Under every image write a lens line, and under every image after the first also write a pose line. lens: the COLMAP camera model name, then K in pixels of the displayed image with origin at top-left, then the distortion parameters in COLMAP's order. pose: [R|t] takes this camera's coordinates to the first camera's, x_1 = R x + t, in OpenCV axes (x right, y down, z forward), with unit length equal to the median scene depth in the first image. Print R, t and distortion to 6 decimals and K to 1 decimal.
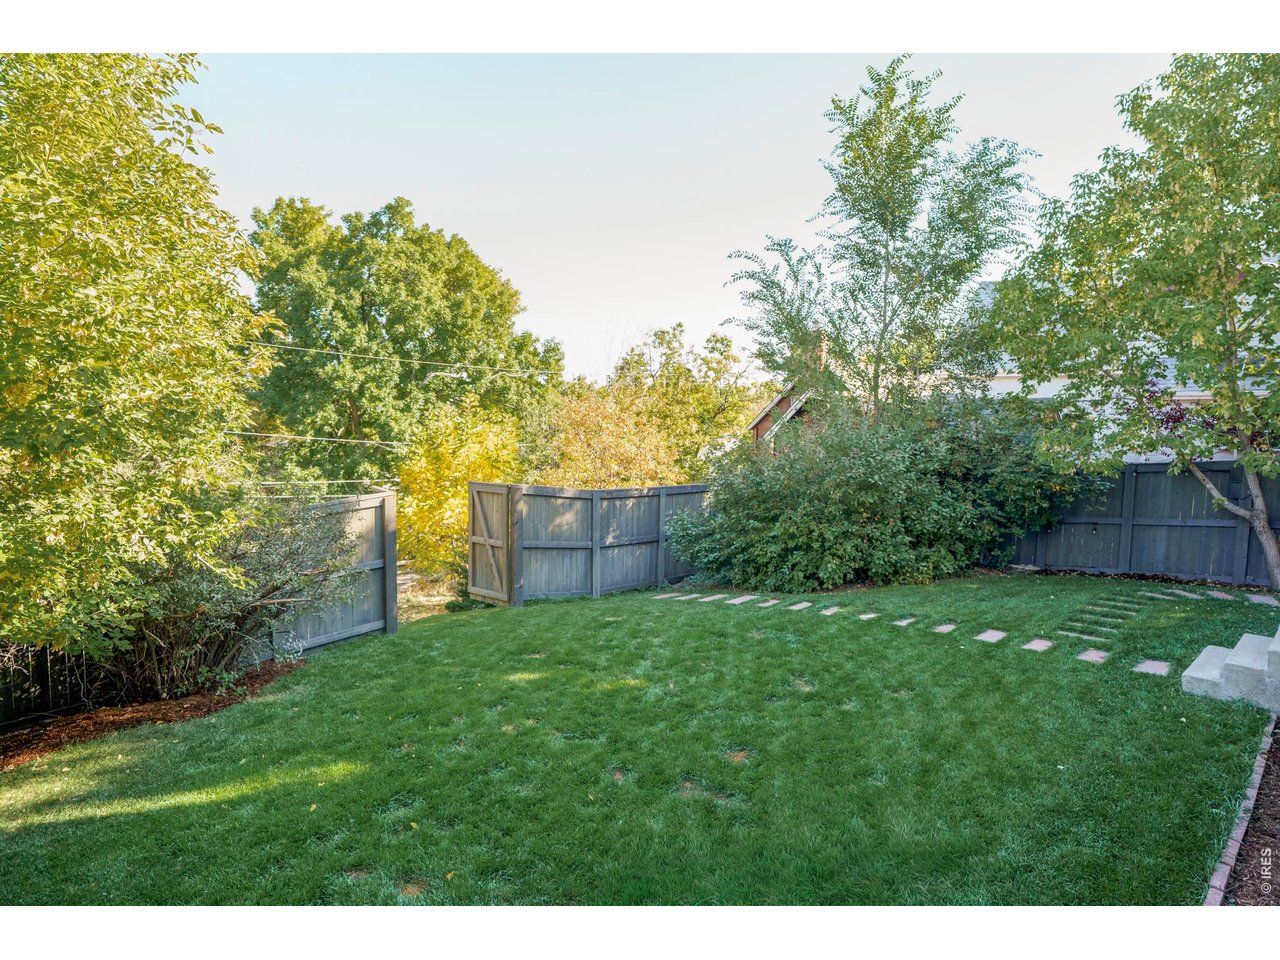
lens RADIAL K [[699.6, 0, 634.9], [0, 699.6, 479.3], [0, 0, 1]] dist [0.000495, 0.000519]
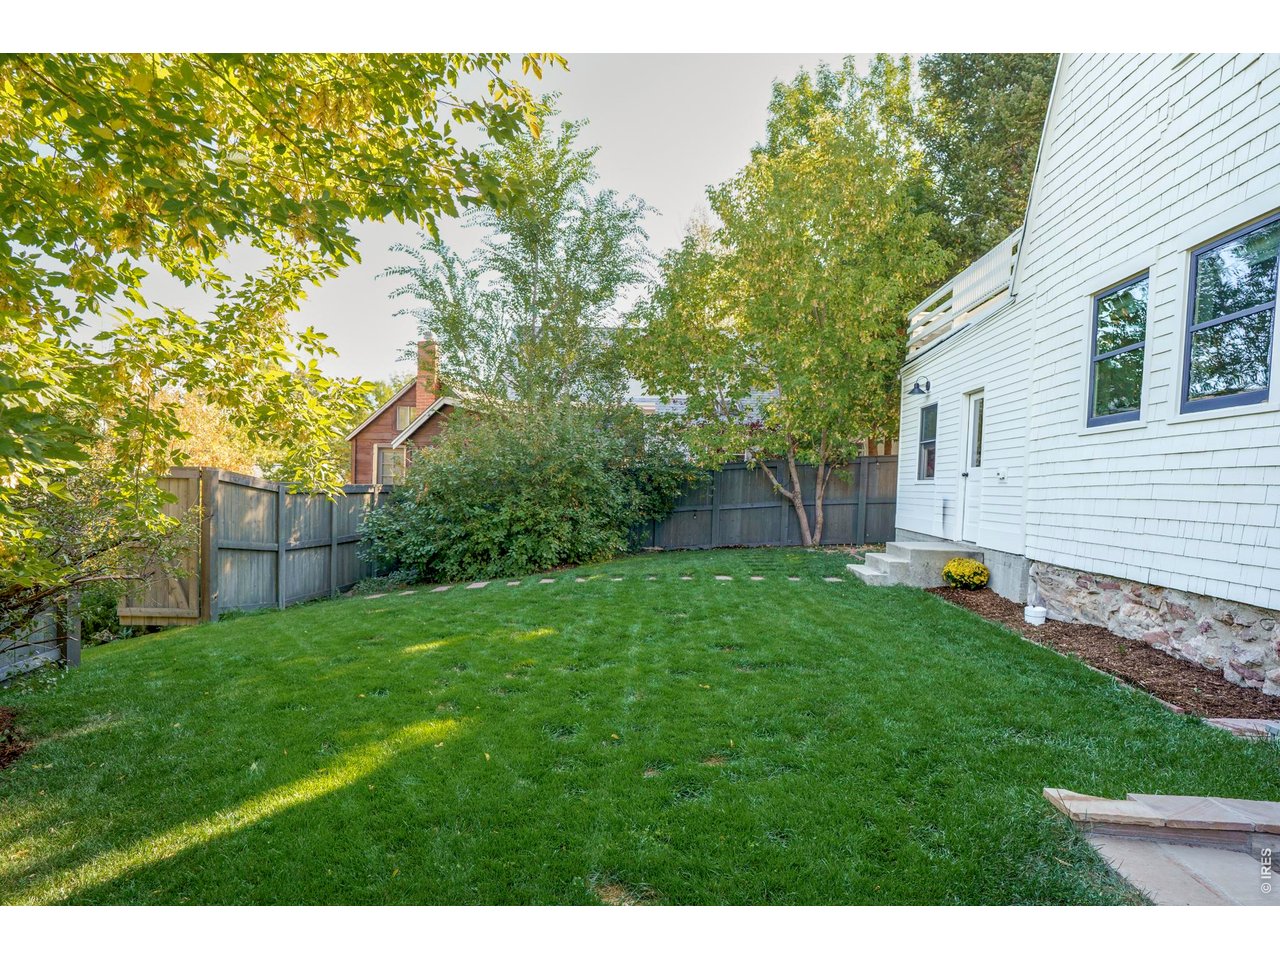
lens RADIAL K [[699.6, 0, 634.9], [0, 699.6, 479.3], [0, 0, 1]] dist [0.000495, 0.000519]
pose [[0.798049, -0.003184, 0.602584, -0.228874], [0.028371, 0.999076, -0.032296, 0.051646], [-0.601924, 0.042870, 0.797402, 0.058959]]
